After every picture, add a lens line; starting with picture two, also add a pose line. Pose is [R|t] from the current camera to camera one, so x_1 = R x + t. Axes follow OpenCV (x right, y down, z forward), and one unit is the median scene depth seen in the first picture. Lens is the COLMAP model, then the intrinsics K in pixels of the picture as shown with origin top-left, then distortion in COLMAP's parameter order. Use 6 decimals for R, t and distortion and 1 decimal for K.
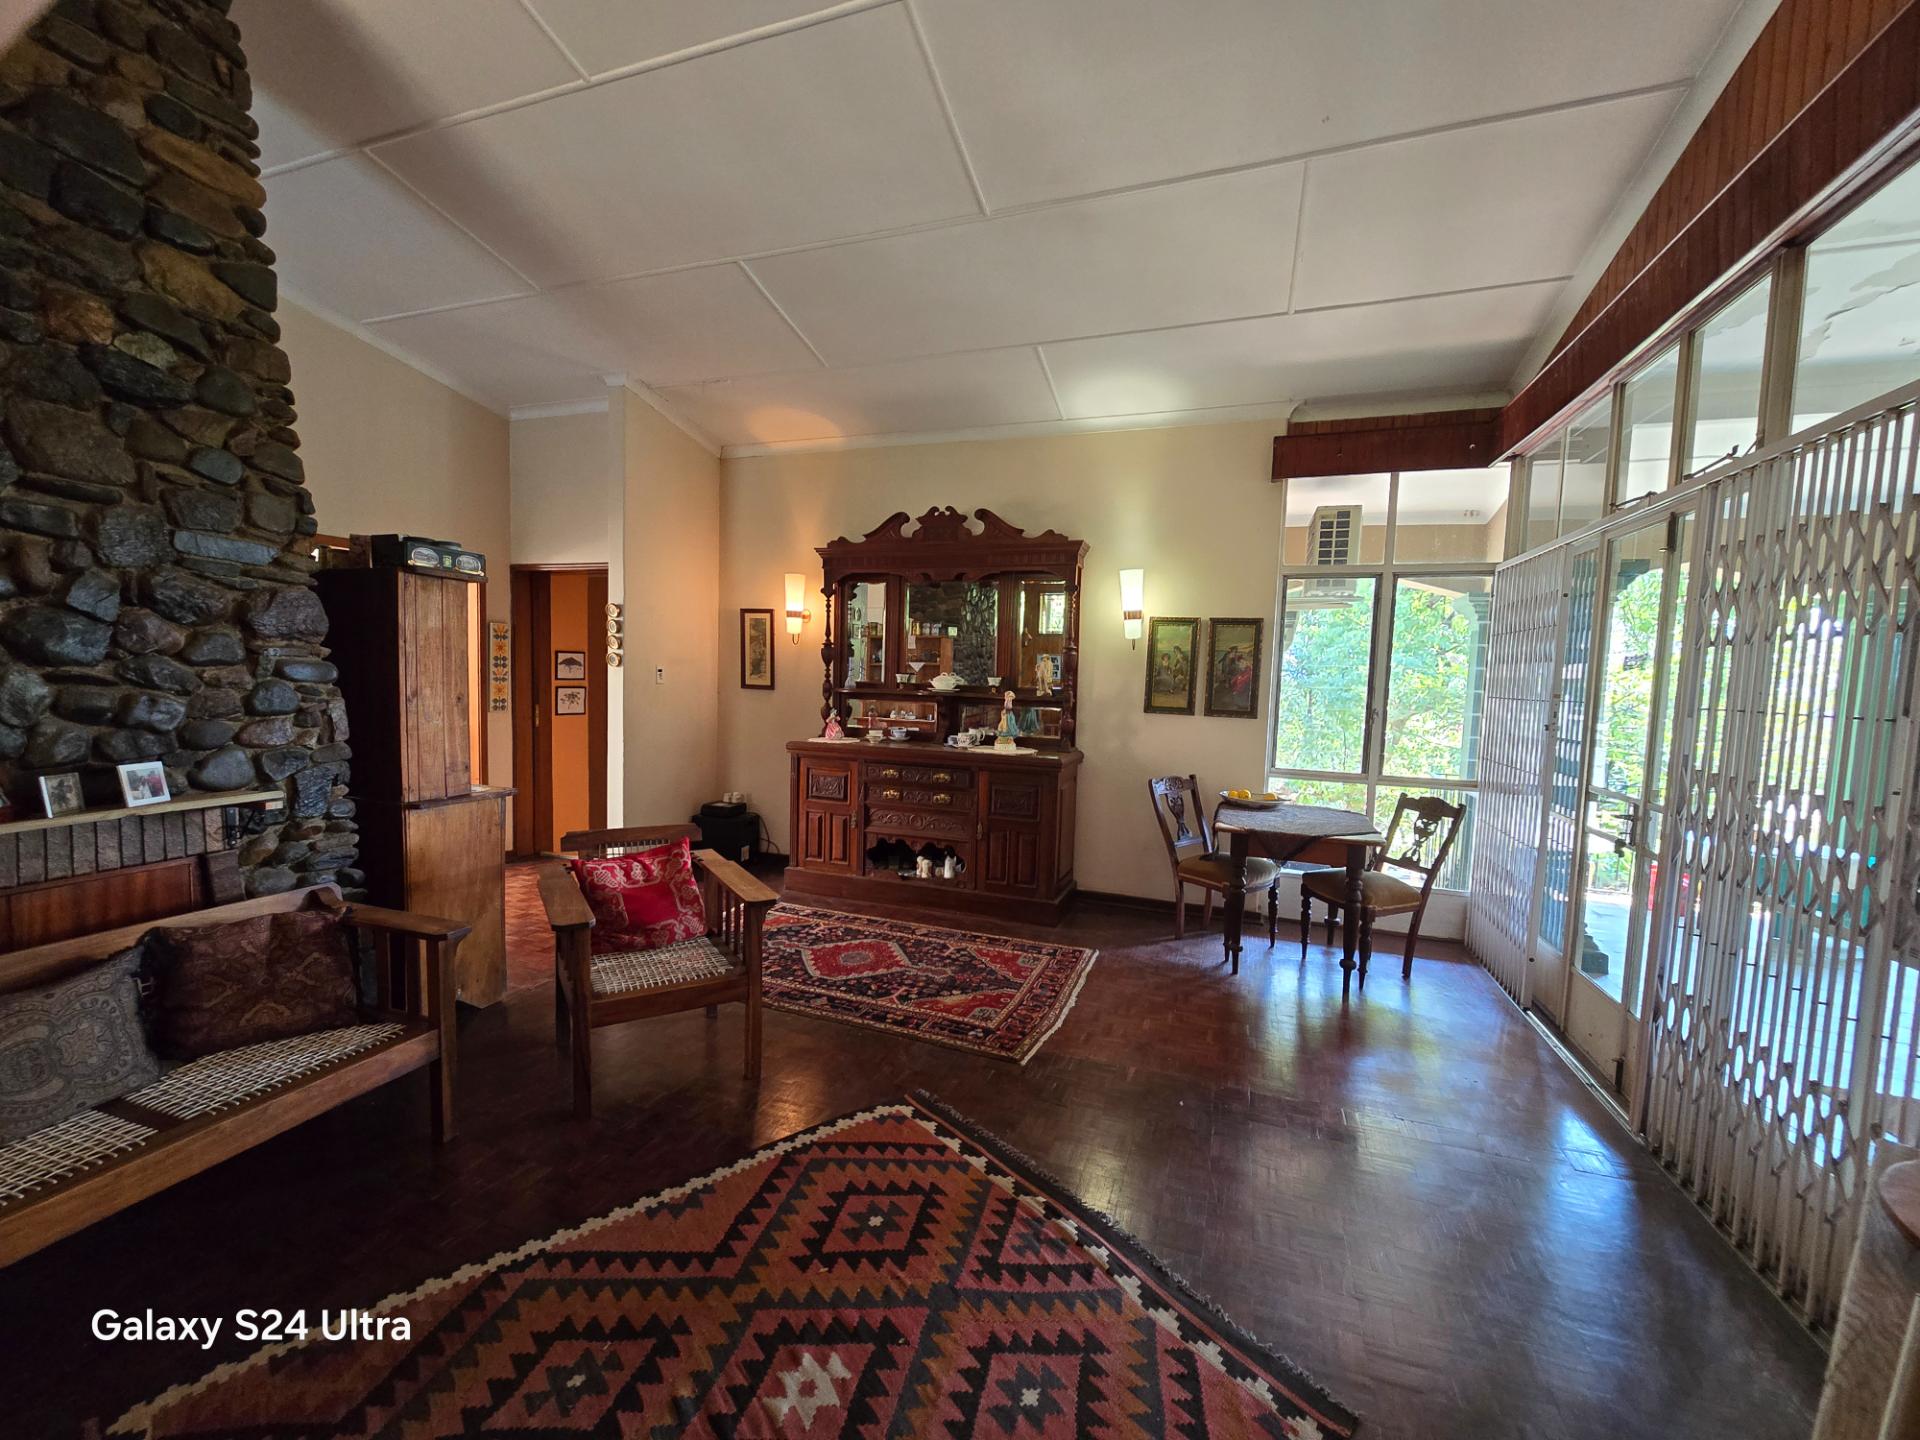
lens RADIAL K [[776.6, 0, 959.6], [0, 776.6, 728.7], [0, 0, 1]] dist [-0.014339, -0.000411]
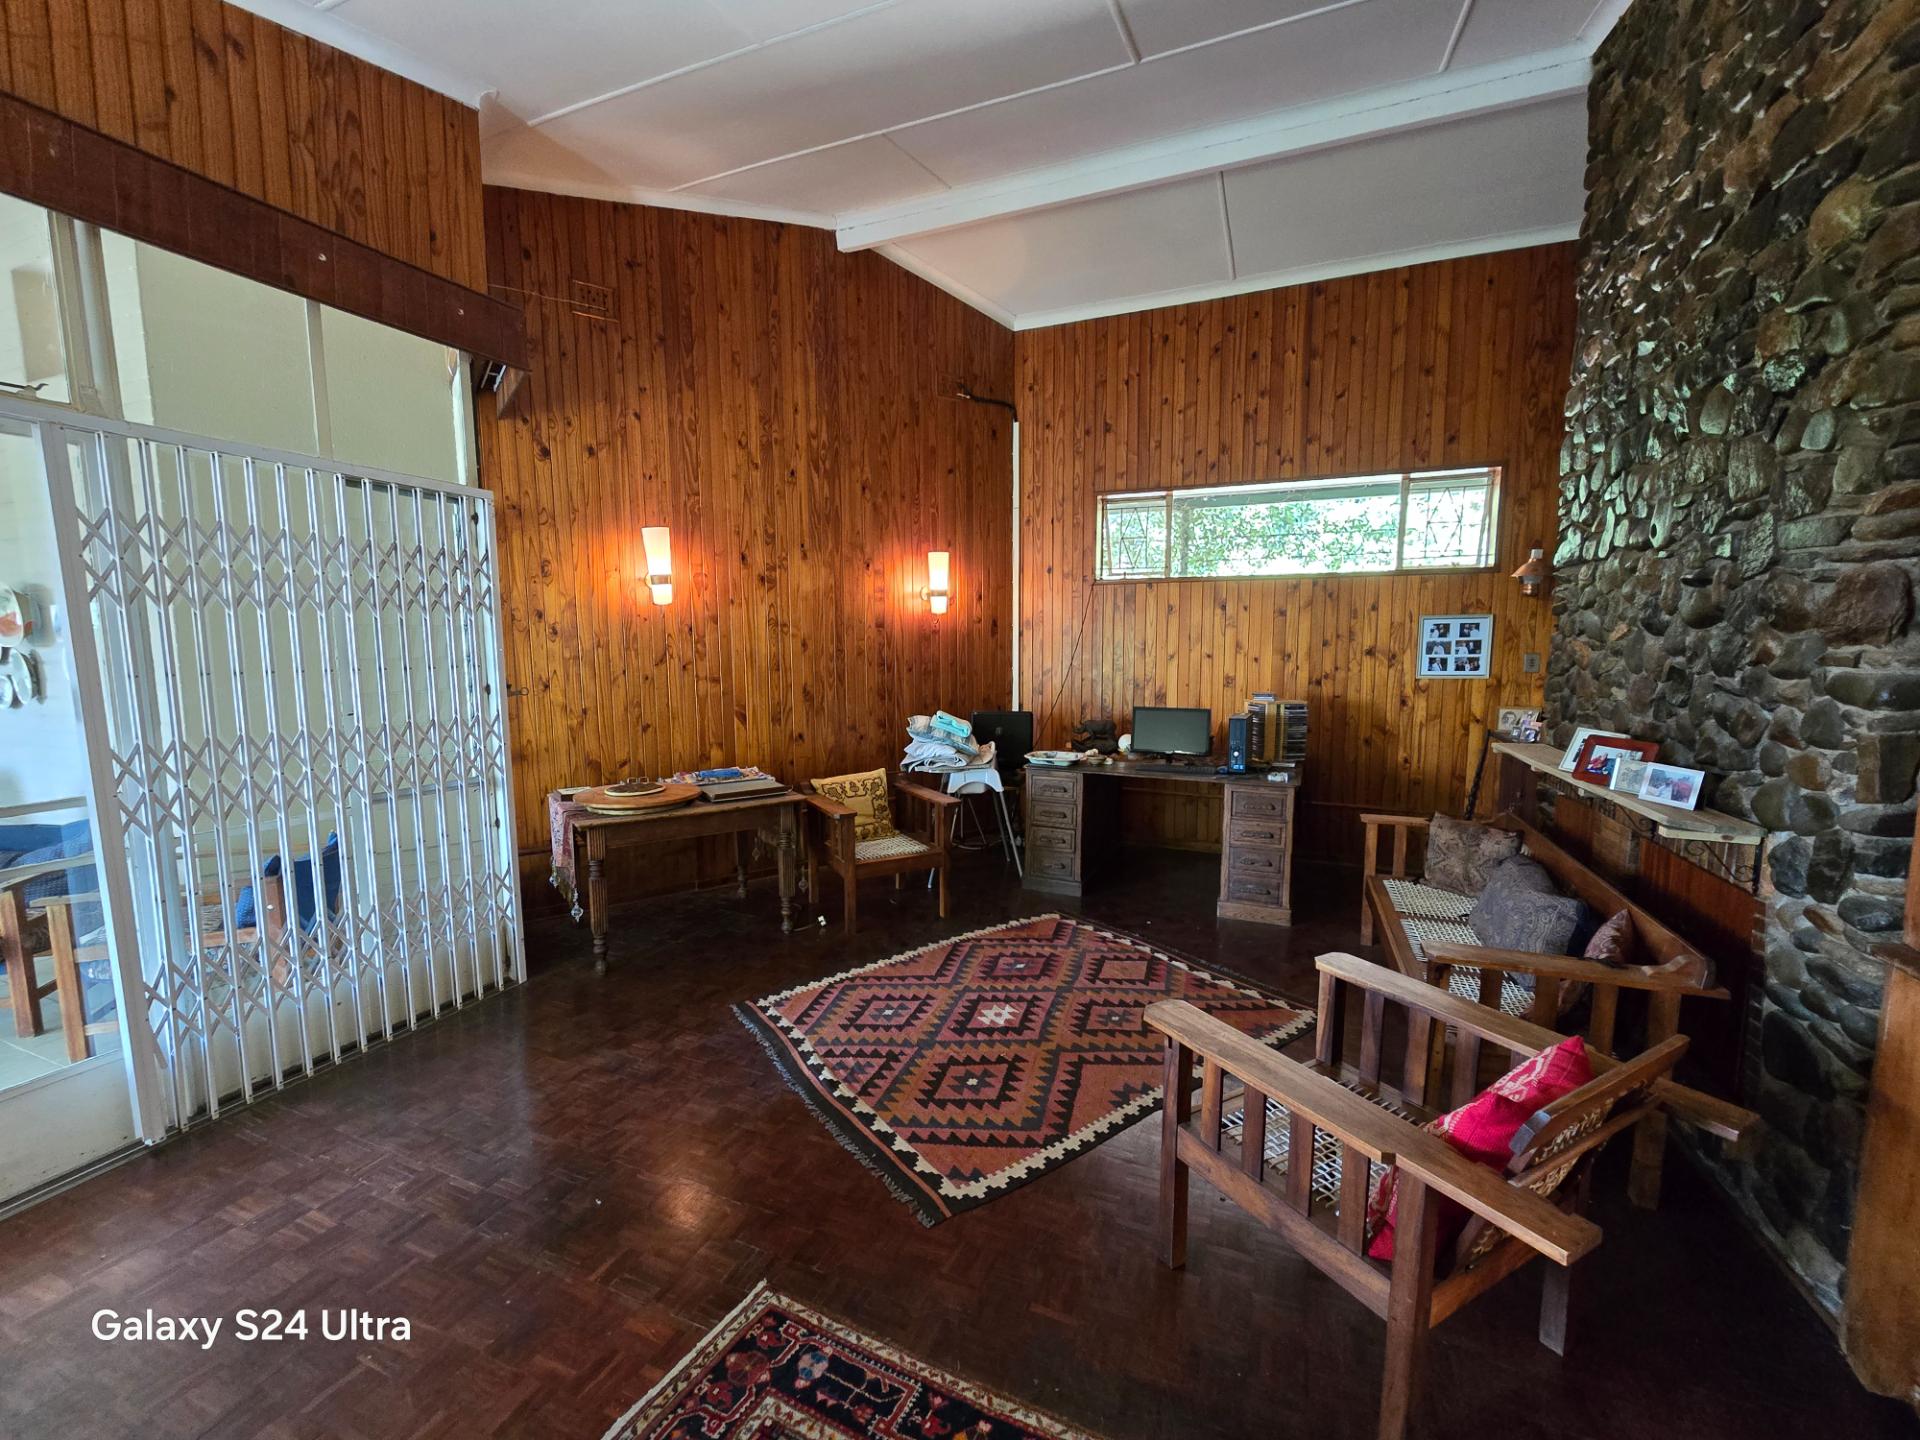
lens RADIAL K [[776.6, 0, 956.0], [0, 776.6, 734.8], [0, 0, 1]] dist [-0.014339, -0.000411]
pose [[-0.997615, -0.036089, 0.058839, -0.108910], [-0.024239, 0.981305, 0.190925, -0.146321], [-0.064629, 0.189043, -0.979840, 1.725055]]
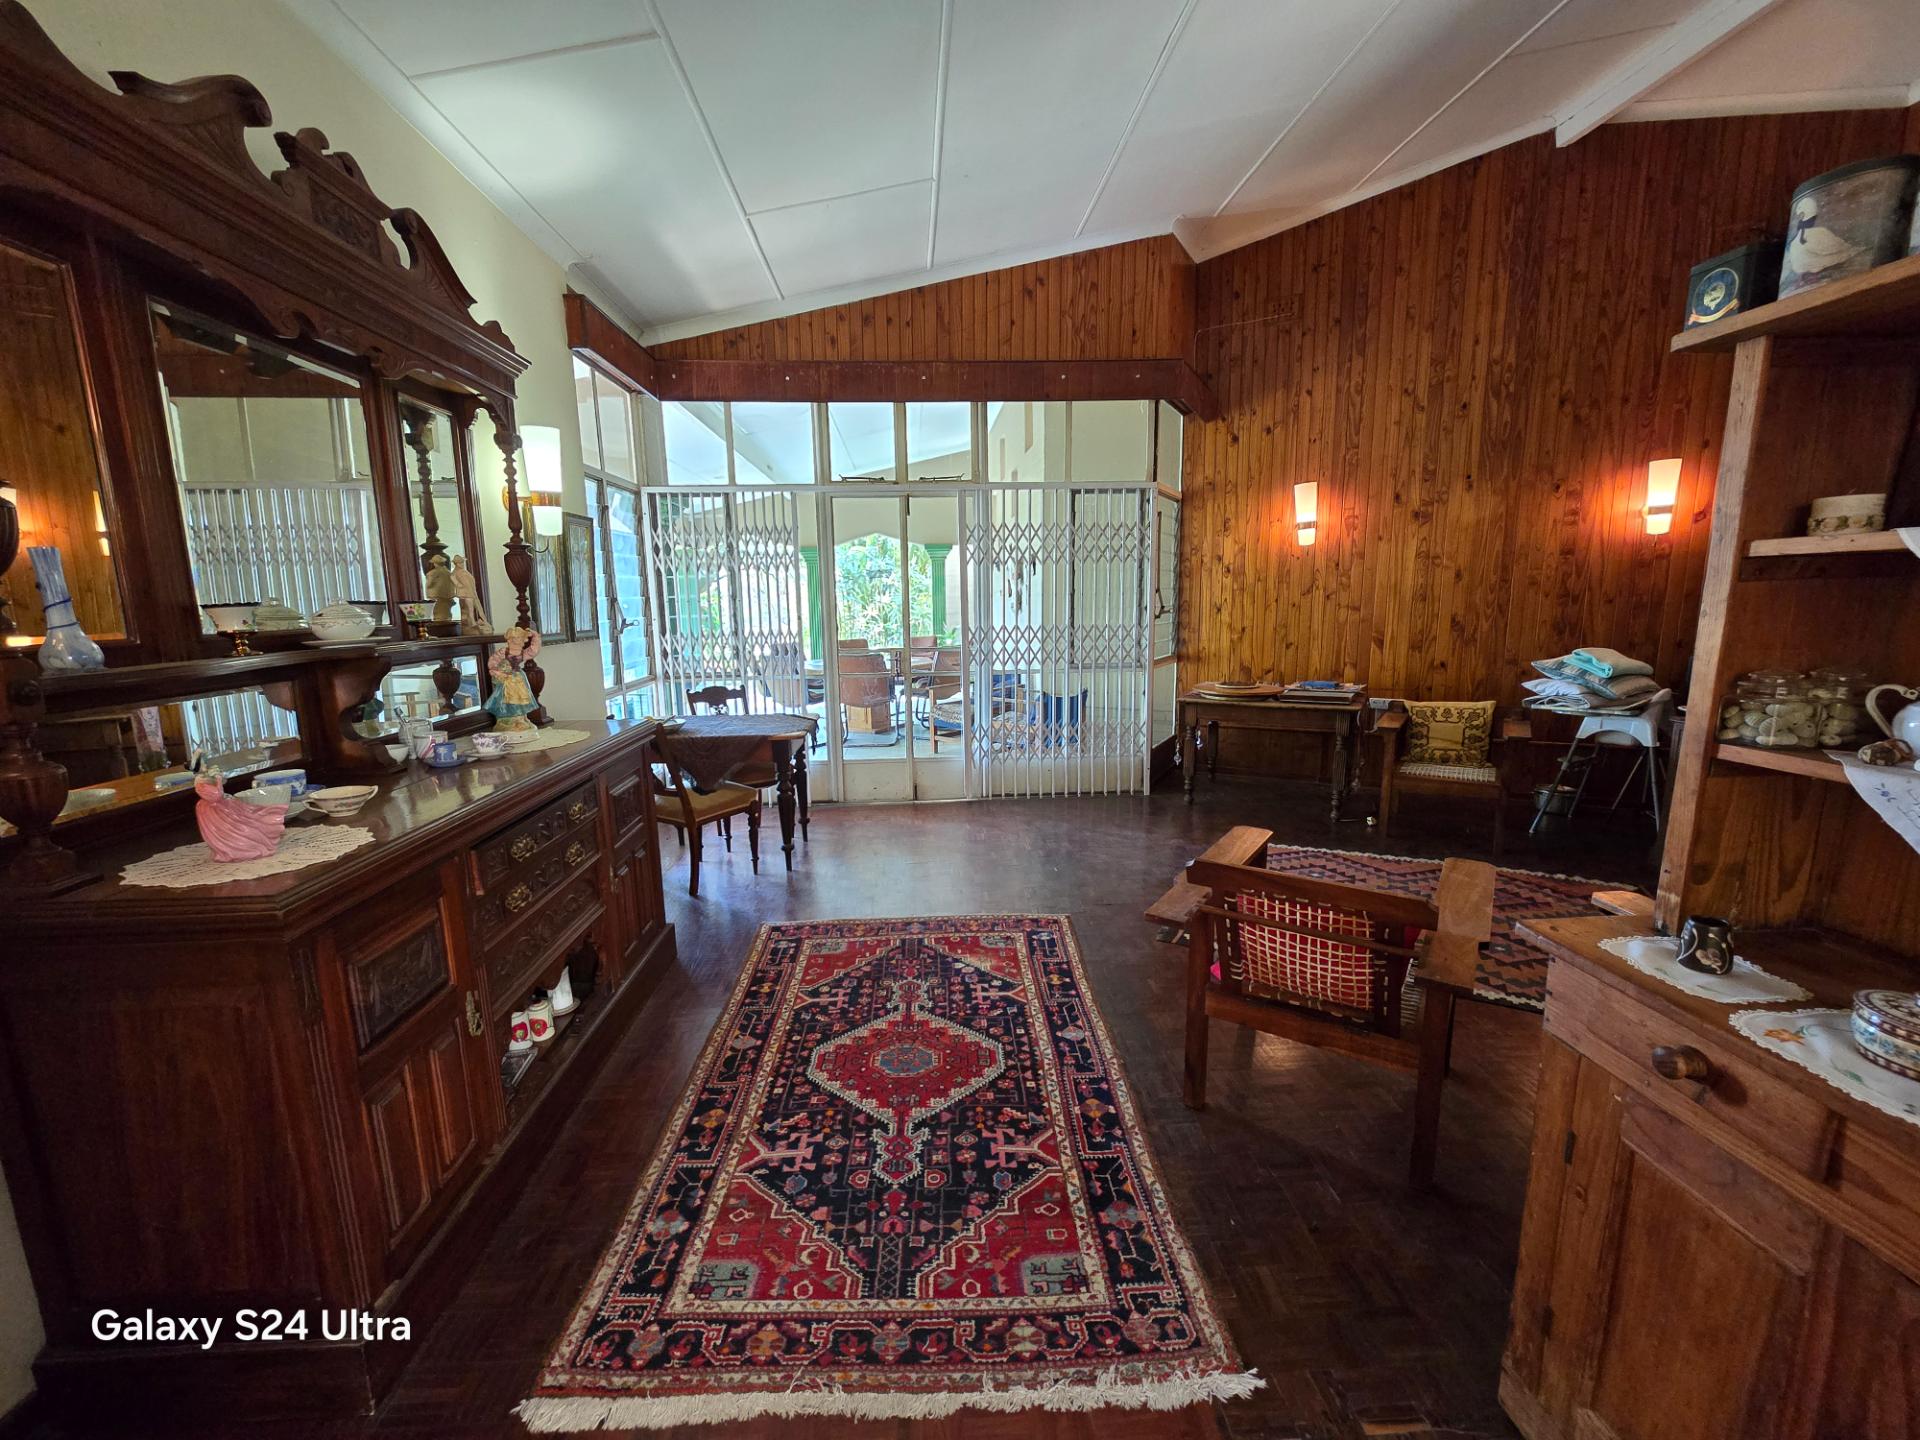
lens RADIAL K [[776.6, 0, 955.3], [0, 776.6, 722.9], [0, 0, 1]] dist [-0.014339, -0.000411]
pose [[-0.376053, -0.172711, 0.910360, -1.007173], [0.073661, 0.973794, 0.215173, -0.139880], [-0.923666, 0.147975, -0.353476, 1.745713]]
